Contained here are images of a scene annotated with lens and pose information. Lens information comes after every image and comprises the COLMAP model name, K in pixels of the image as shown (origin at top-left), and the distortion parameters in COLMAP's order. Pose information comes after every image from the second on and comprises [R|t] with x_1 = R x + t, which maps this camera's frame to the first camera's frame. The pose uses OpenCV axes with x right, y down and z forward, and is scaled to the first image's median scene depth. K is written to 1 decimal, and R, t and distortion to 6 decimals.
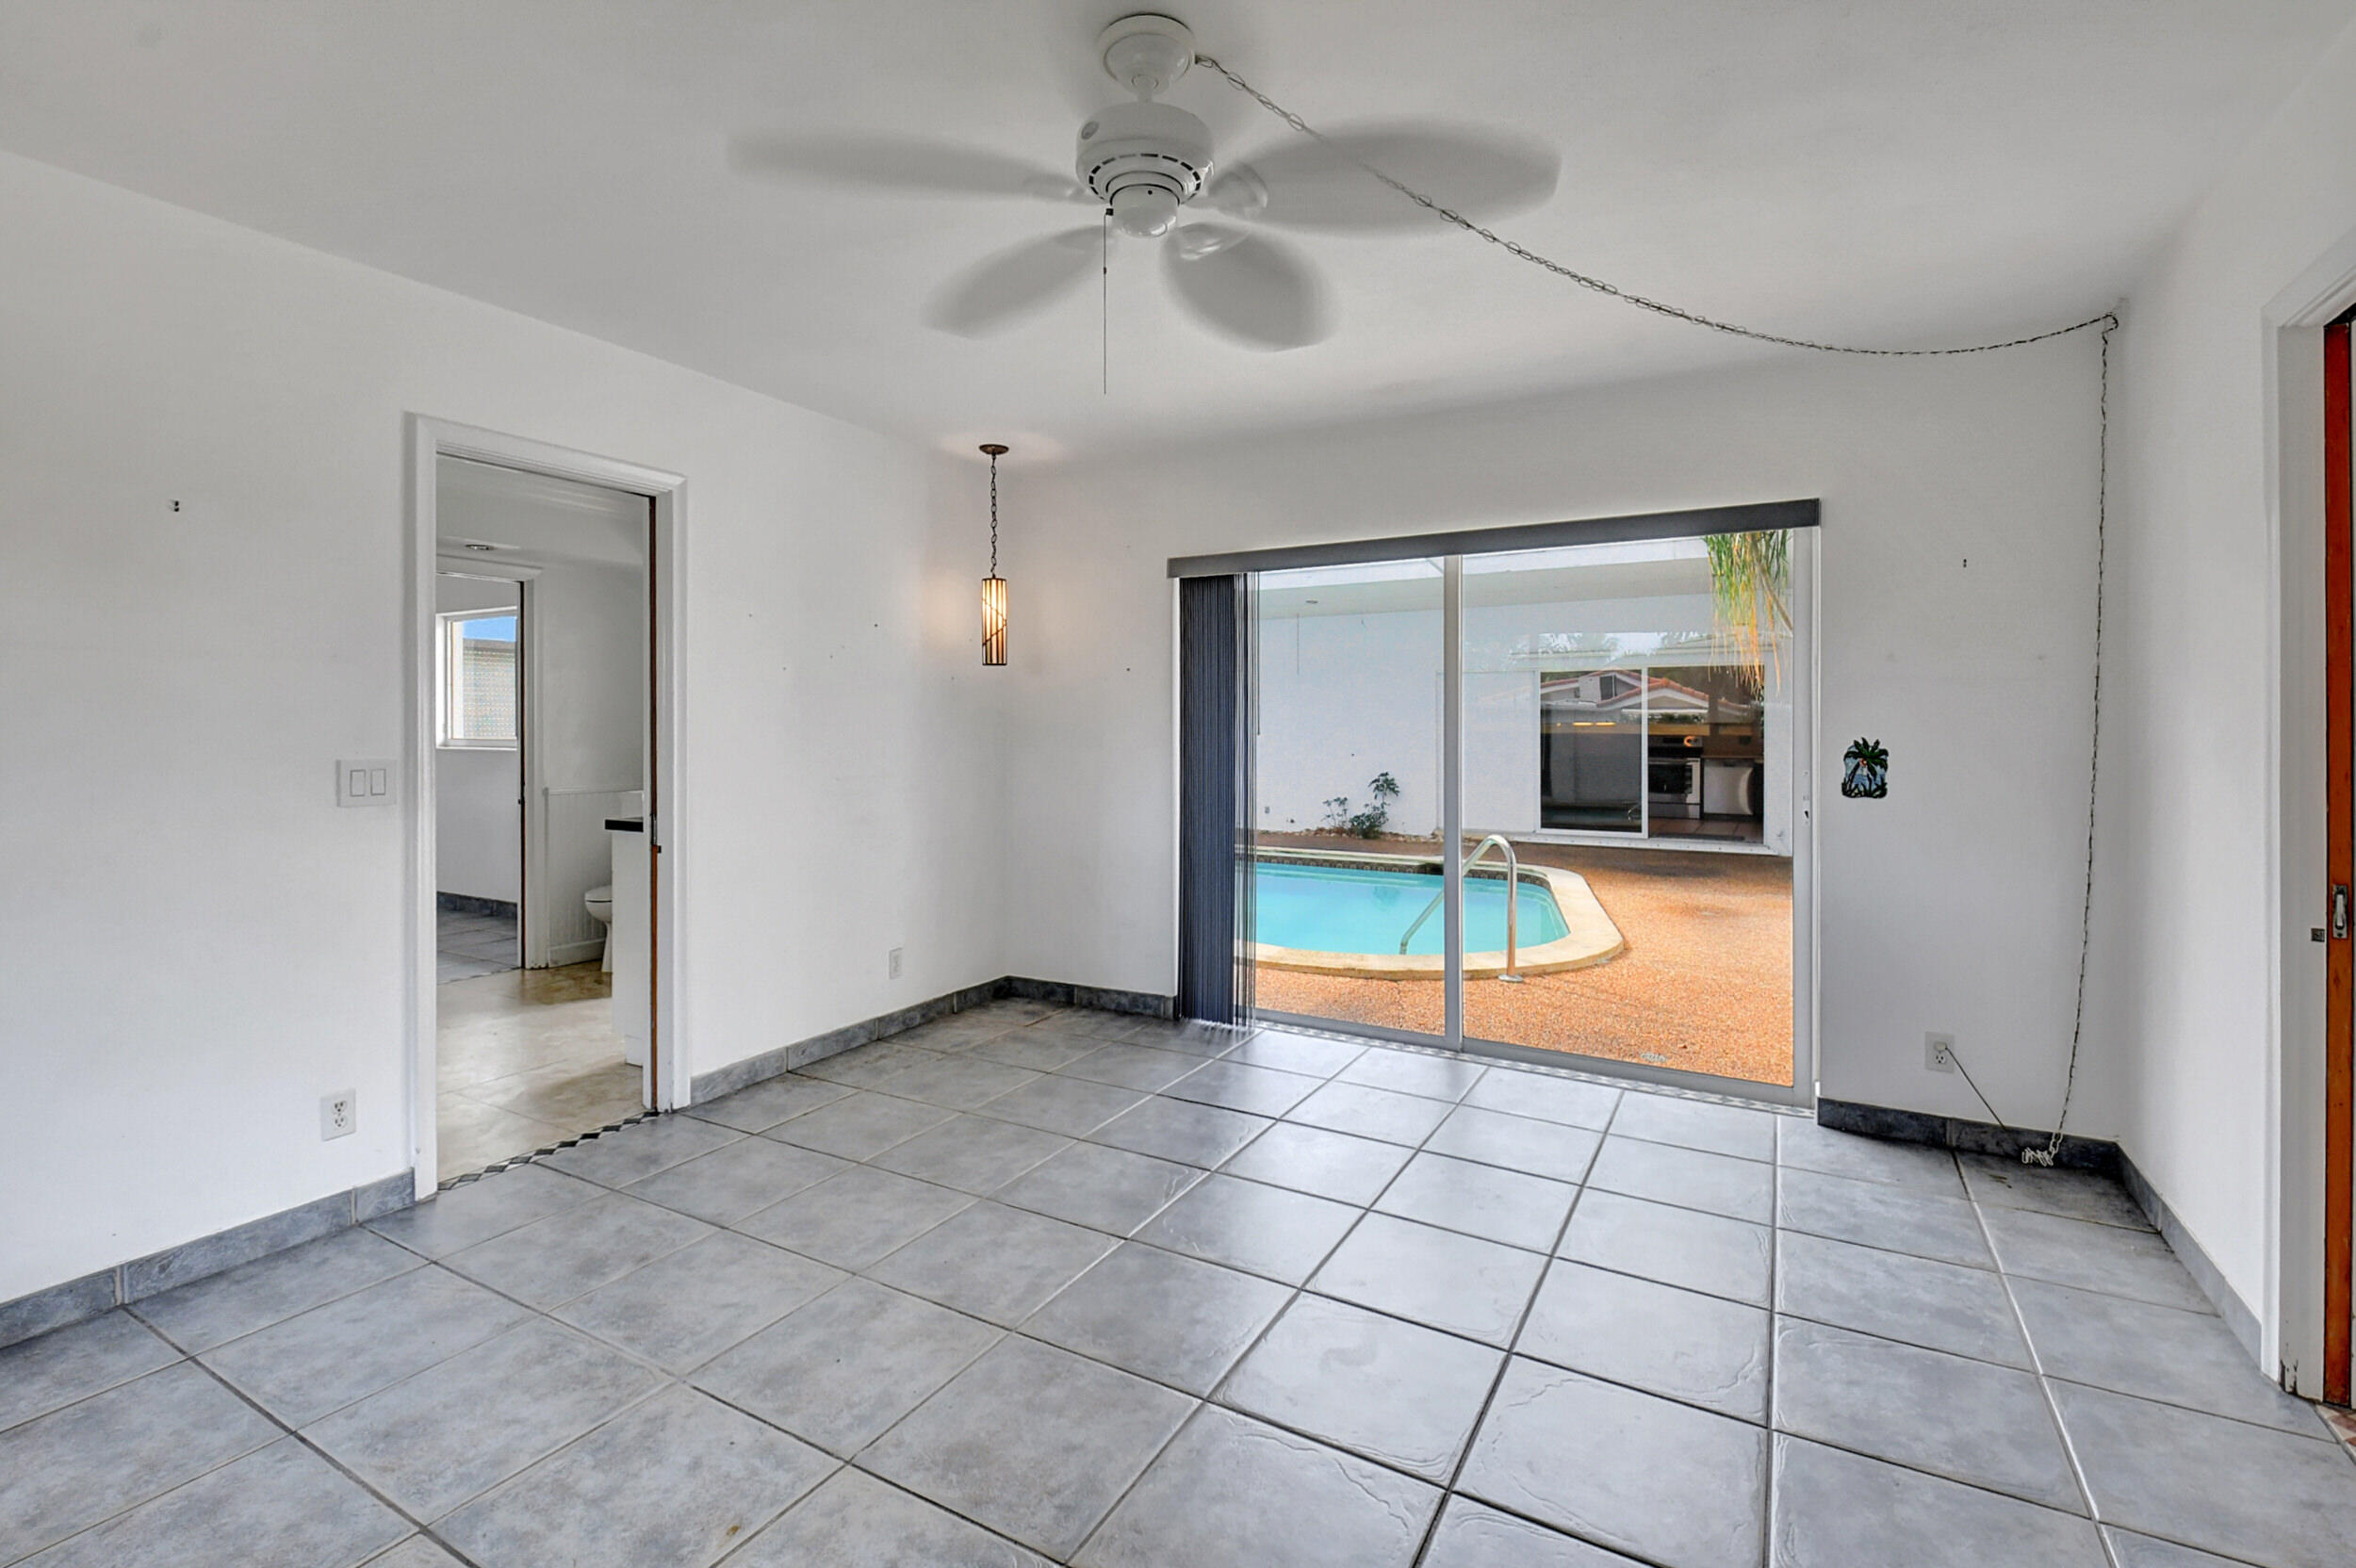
lens RADIAL K [[1060.0, 0, 1175.1], [0, 1060.0, 720.2], [0, 0, 1]] dist [-0.000186, -0.012906]
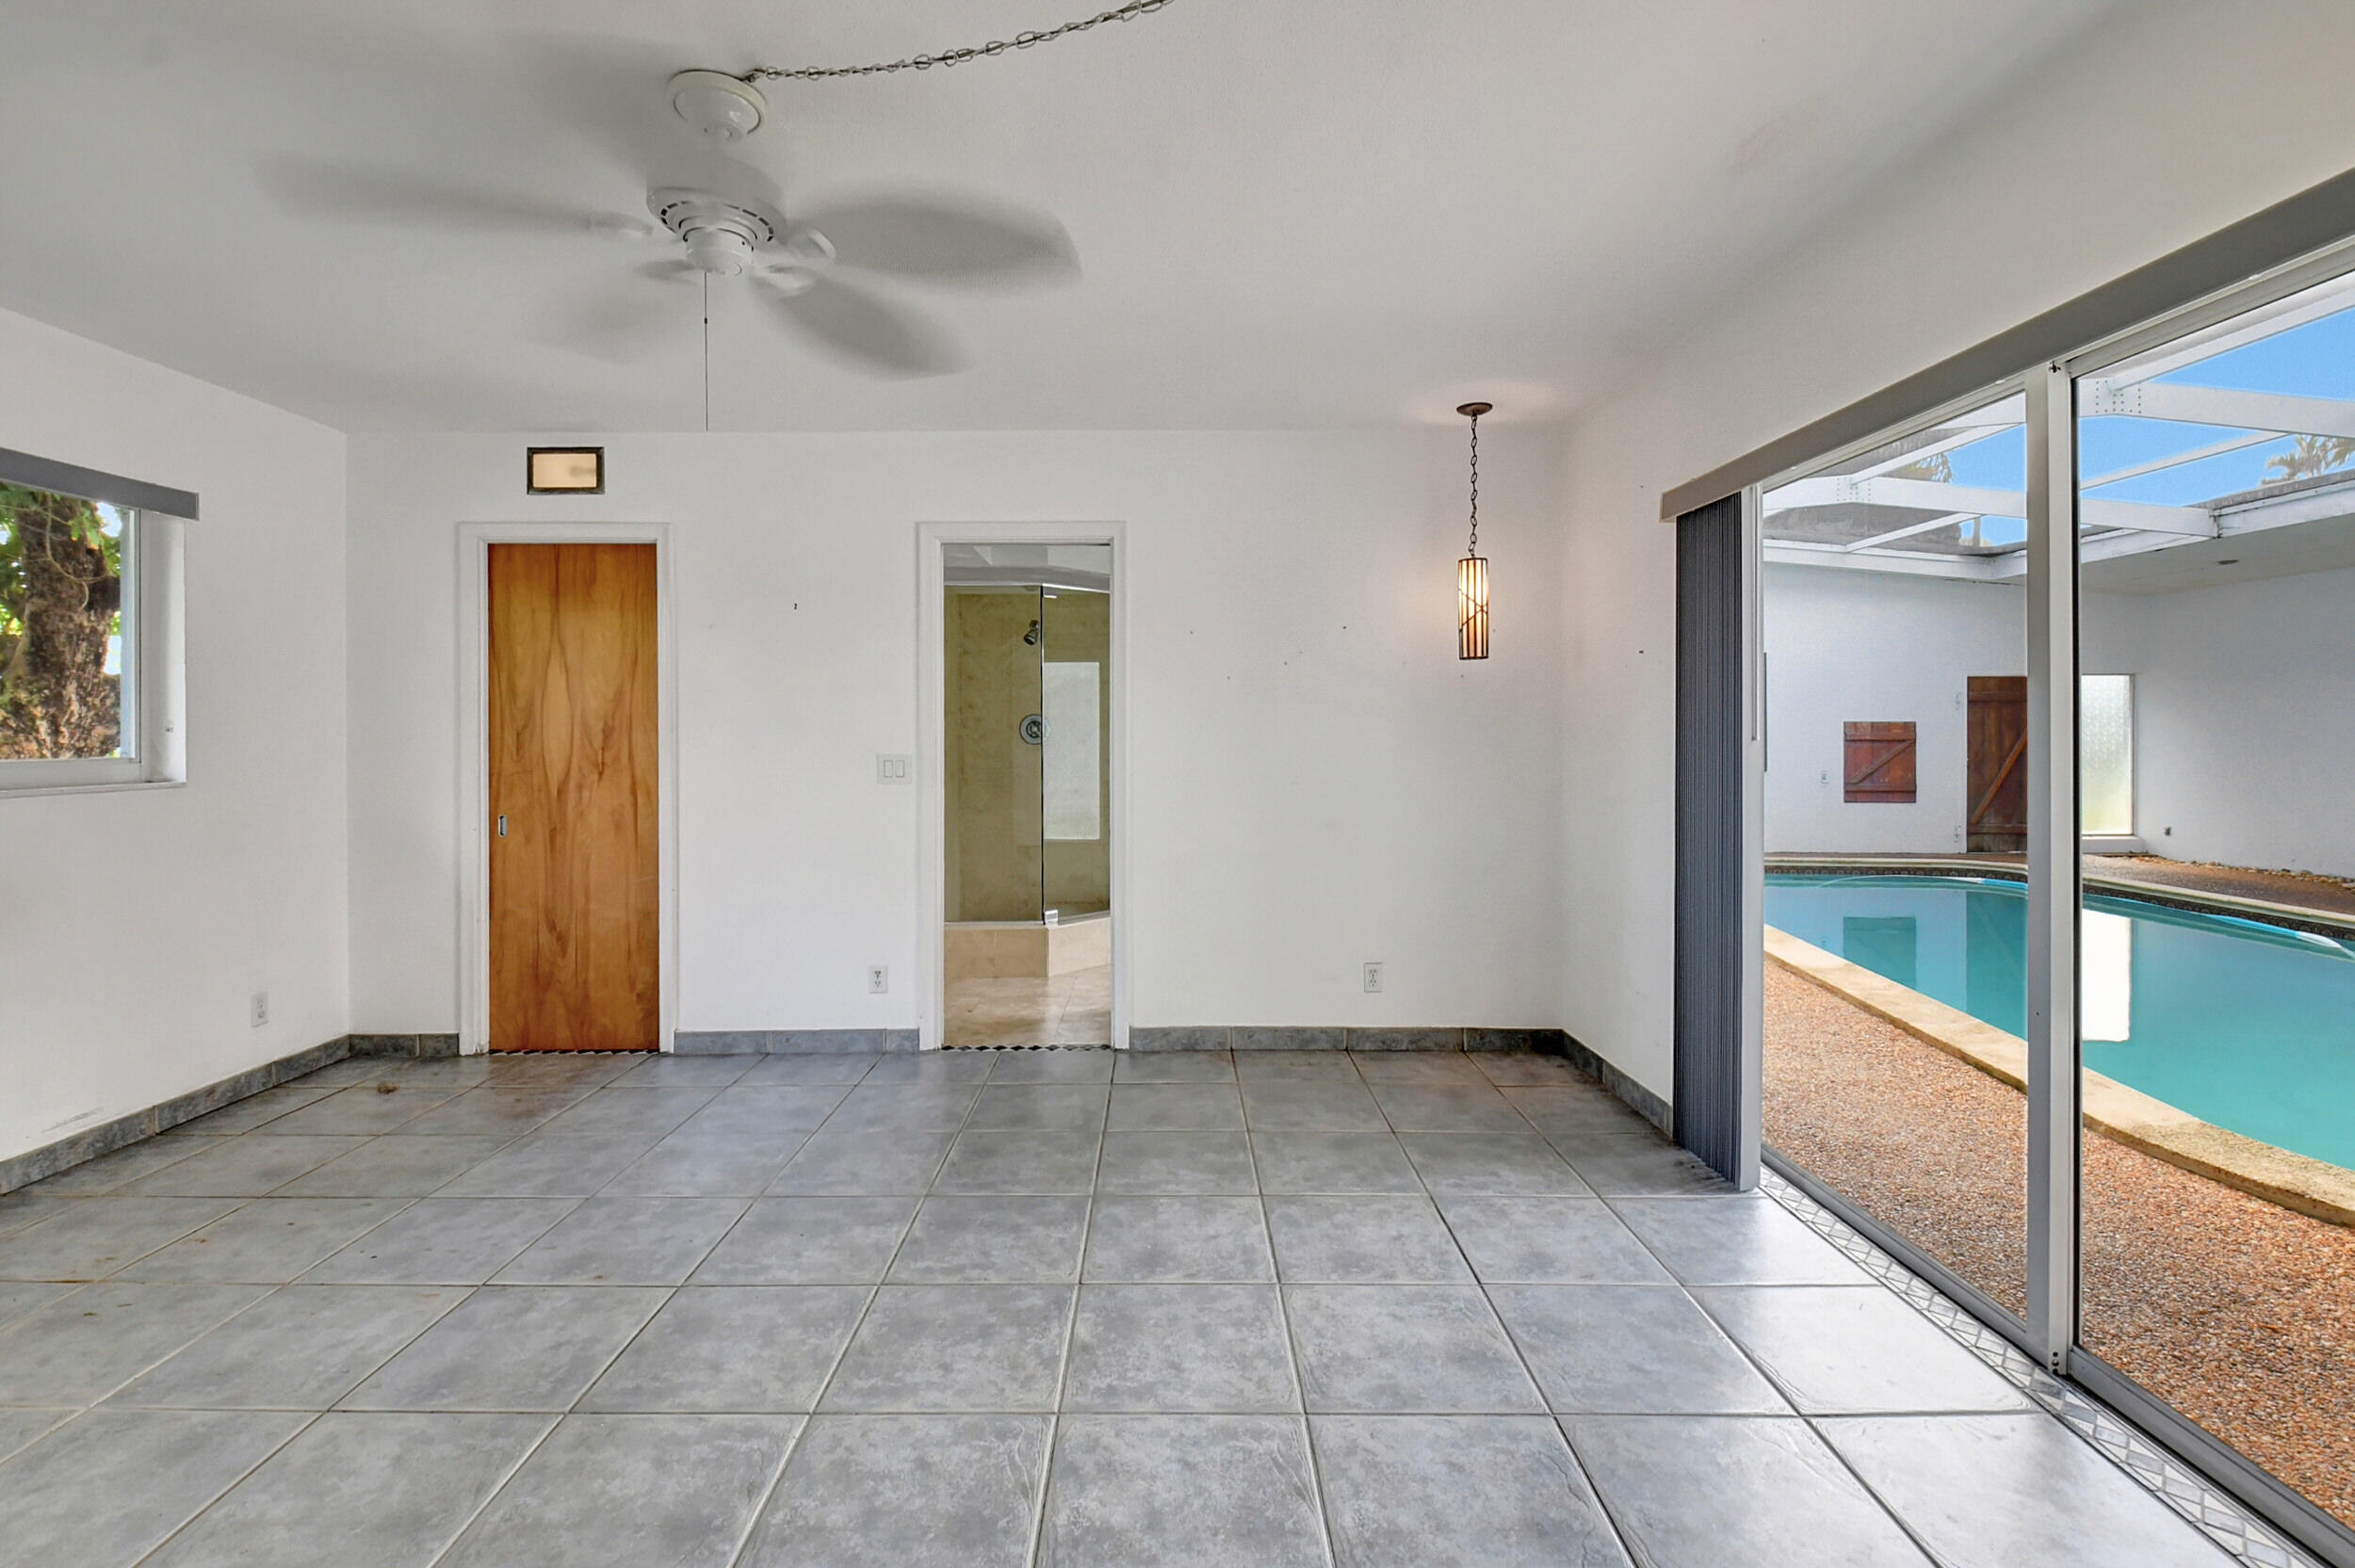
lens RADIAL K [[1046.6, 0, 1178.1], [0, 1046.6, 777.1], [0, 0, 1]] dist [0.022096, -0.025619]
pose [[0.490748, 0.034734, -0.870609, 0.556187], [0.003838, 0.999109, 0.042024, 0.008365], [0.871293, -0.023965, 0.490178, 0.456542]]
